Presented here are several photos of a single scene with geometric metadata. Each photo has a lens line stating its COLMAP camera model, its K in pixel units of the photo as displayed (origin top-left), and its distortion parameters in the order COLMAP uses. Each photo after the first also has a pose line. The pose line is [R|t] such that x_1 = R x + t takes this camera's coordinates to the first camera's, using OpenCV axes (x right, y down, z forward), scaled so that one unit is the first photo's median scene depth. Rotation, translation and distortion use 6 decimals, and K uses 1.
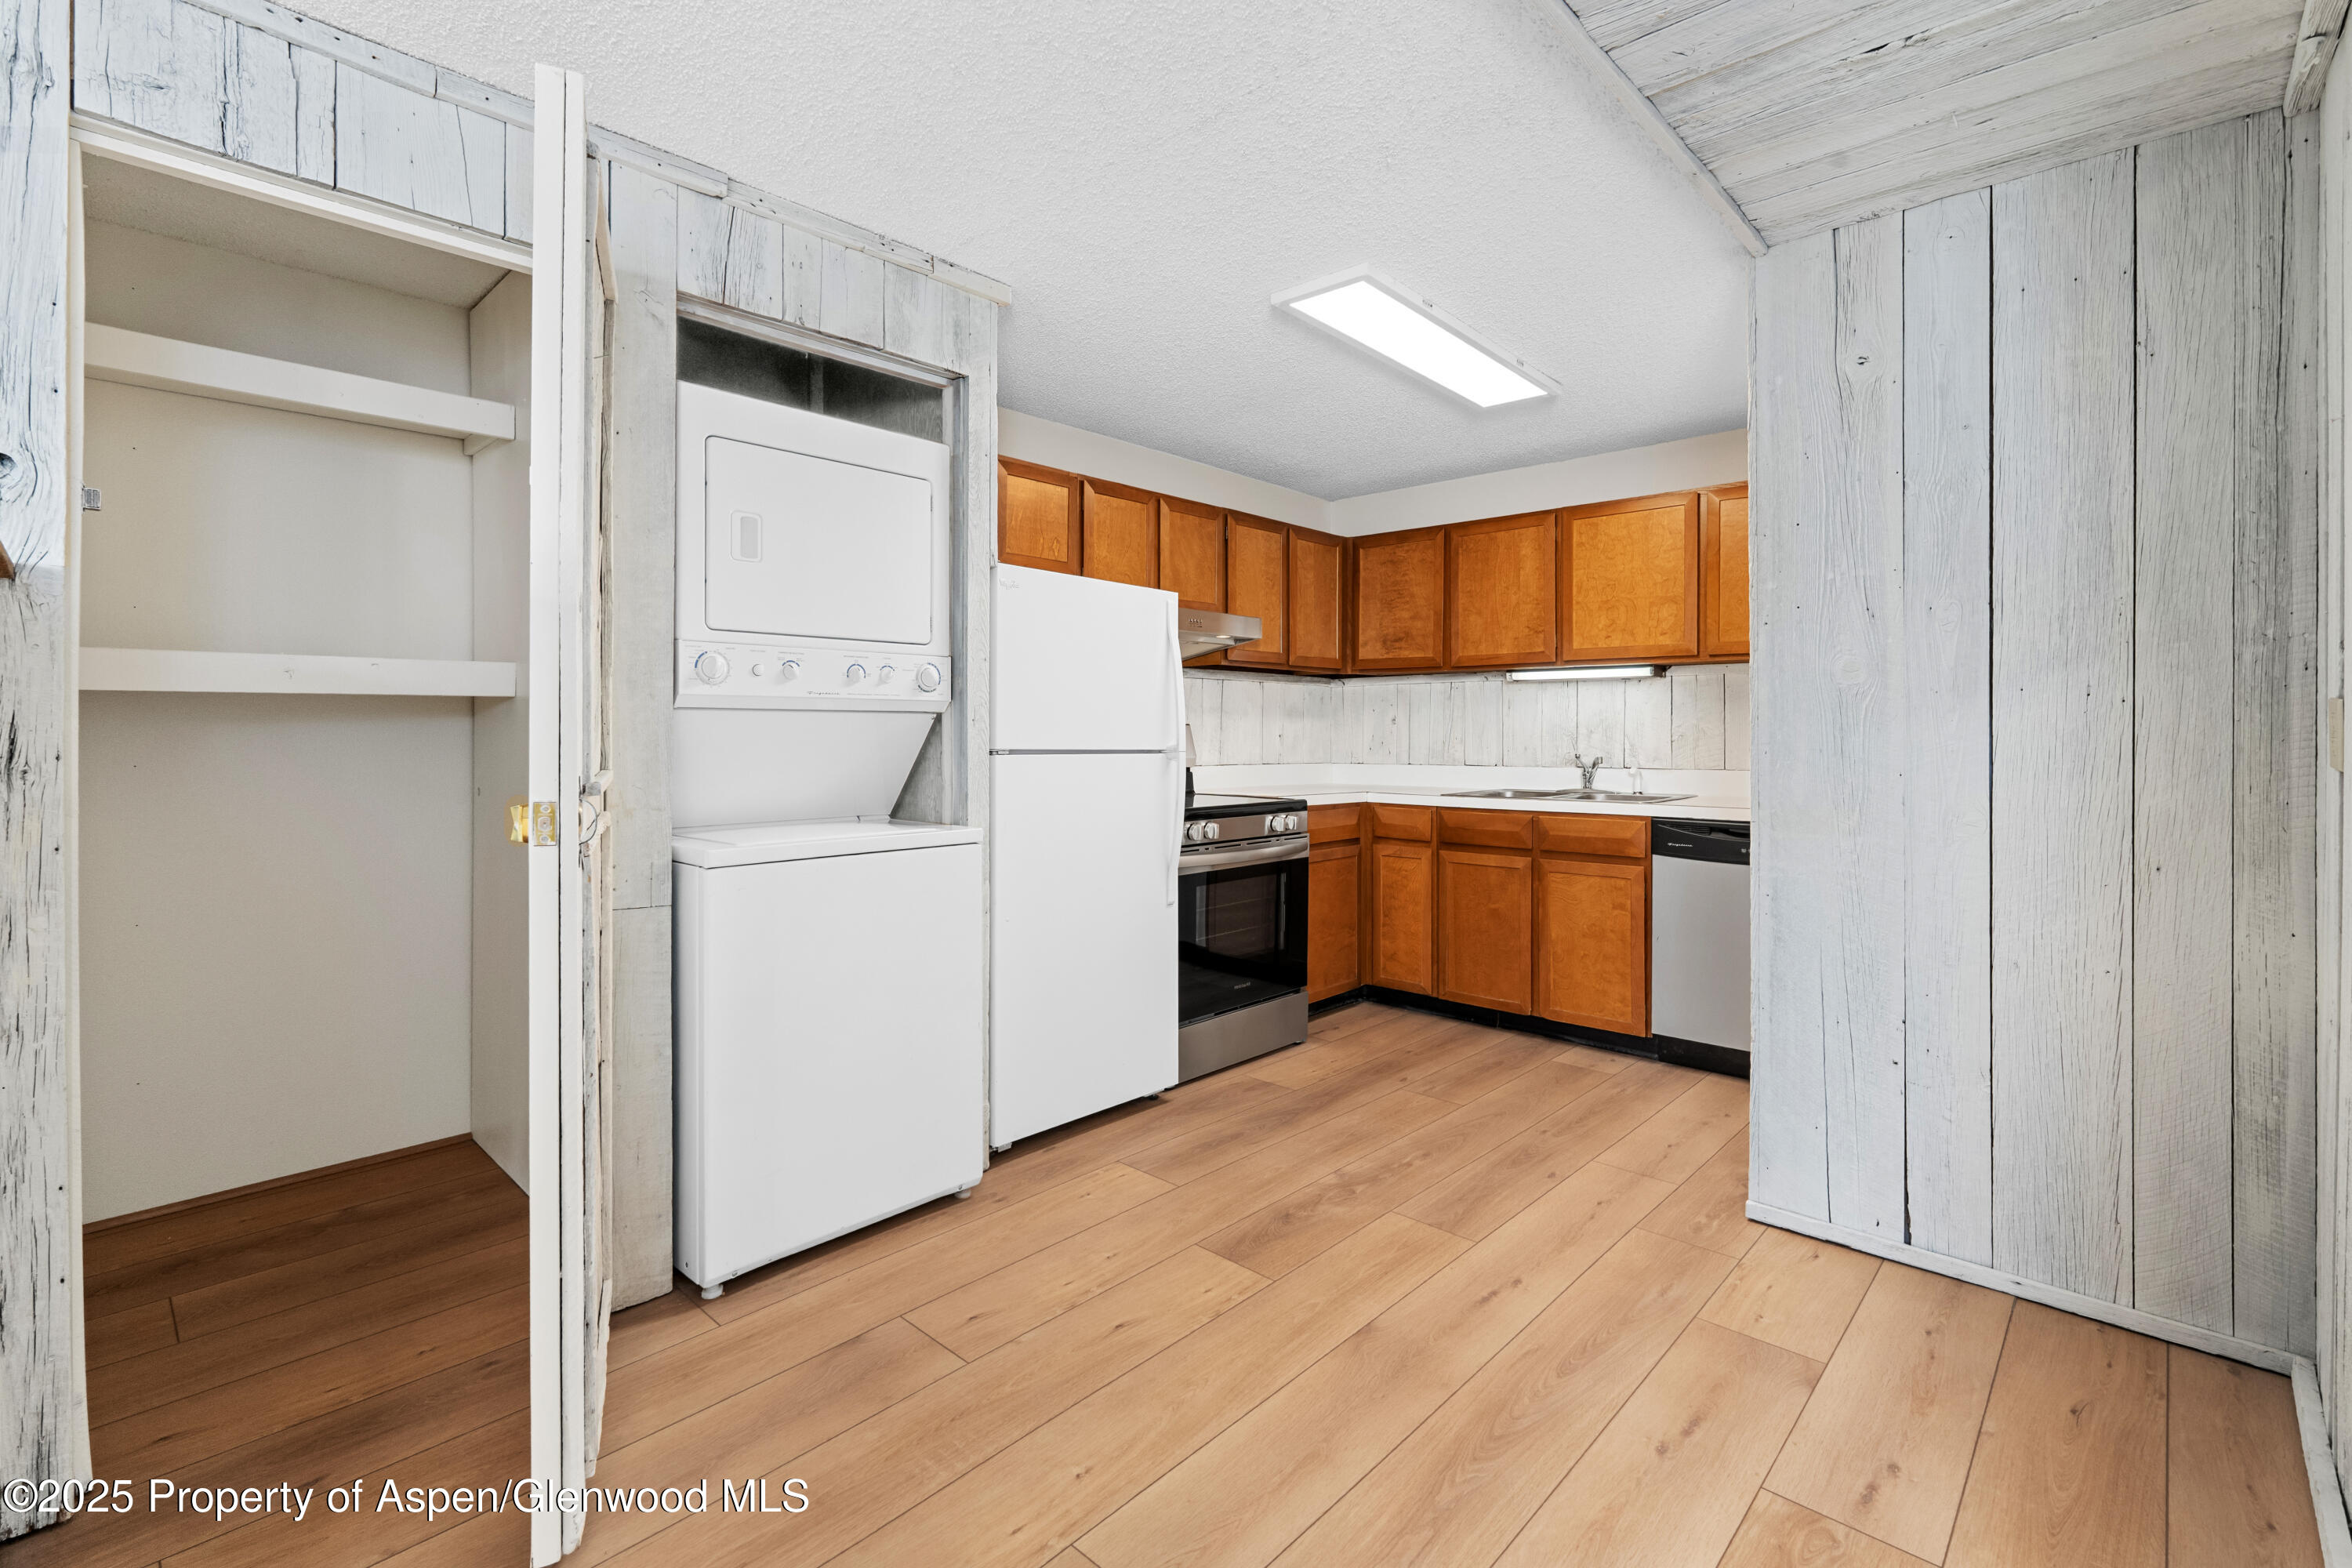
lens RADIAL K [[1063.1, 0, 1188.8], [0, 1063.1, 727.2], [0, 0, 1]] dist [-0.002124, 0.000206]
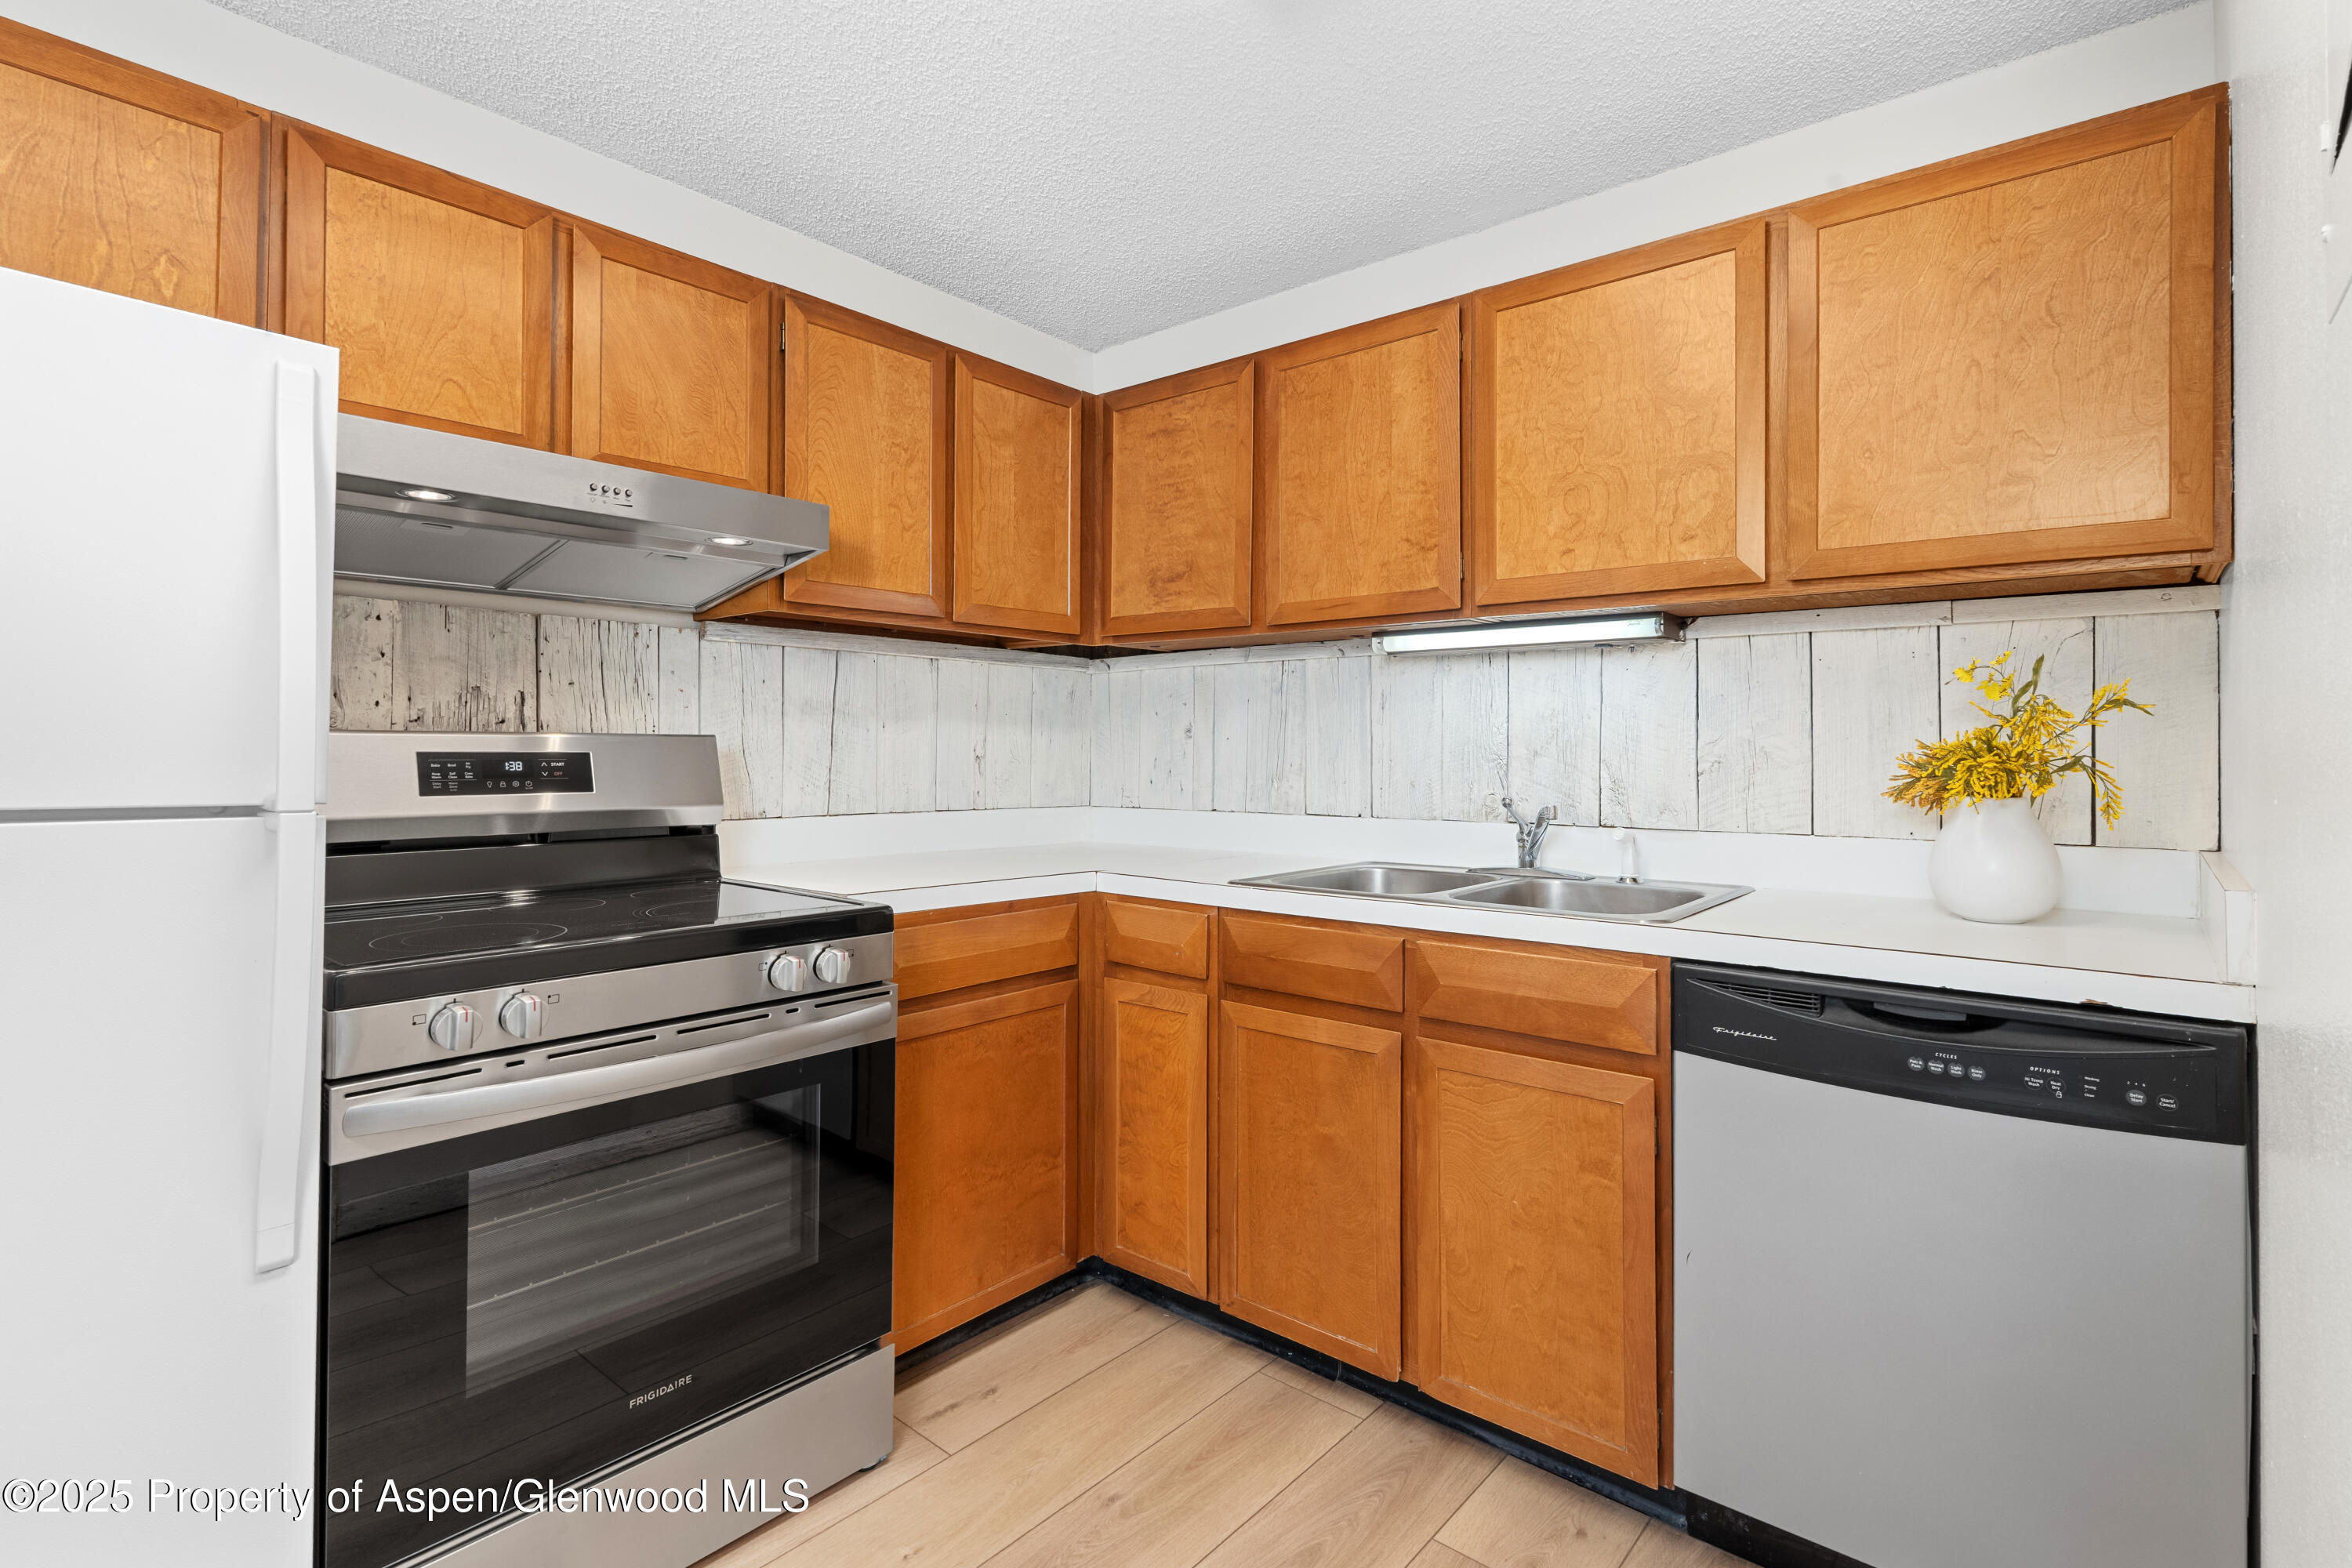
lens RADIAL K [[1126.0, 0, 1172.6], [0, 1126.0, 734.6], [0, 0, 1]] dist [-0.000963, 0.000192]
pose [[0.999161, 0.003591, 0.040800, 0.205746], [-0.003210, 0.999951, -0.009384, 0.001041], [-0.040831, 0.009245, 0.999123, 0.525739]]
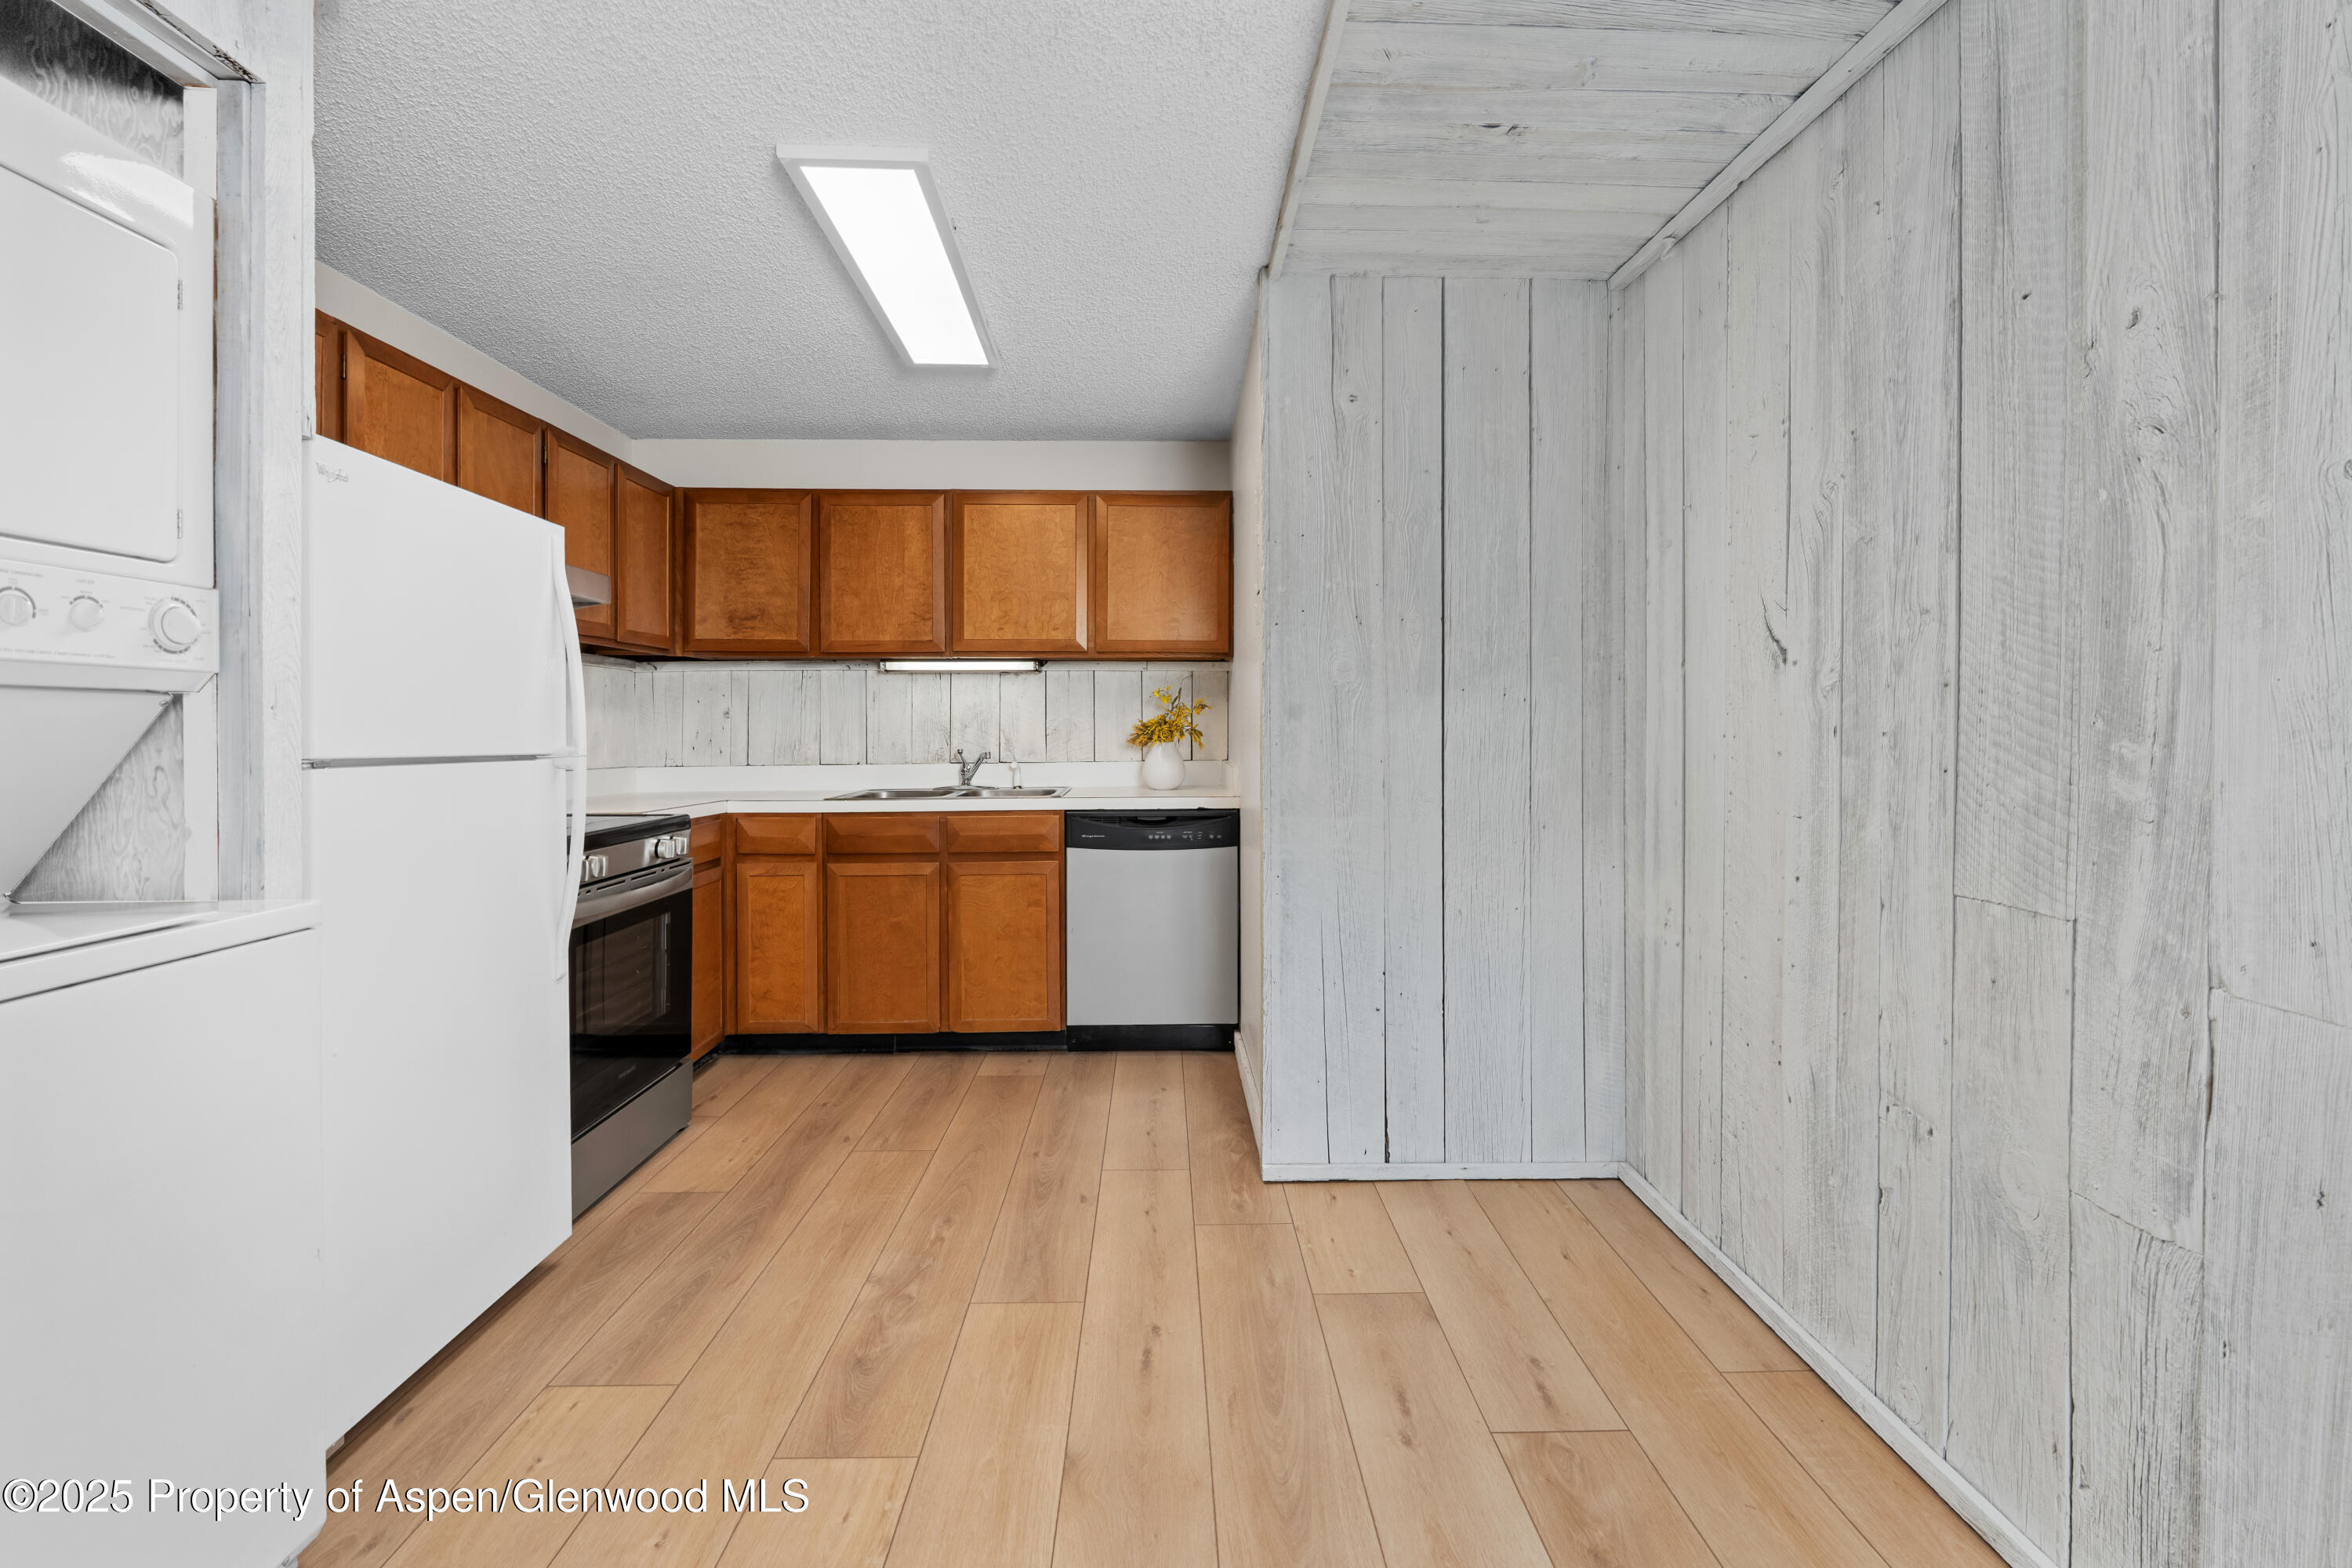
lens RADIAL K [[1063.1, 0, 1188.8], [0, 1063.1, 727.2], [0, 0, 1]] dist [-0.002124, 0.000206]
pose [[0.712086, -0.004052, 0.702081, -0.174170], [0.001057, 0.999988, 0.004700, 0.000910], [-0.702092, -0.002605, 0.712082, 0.187312]]
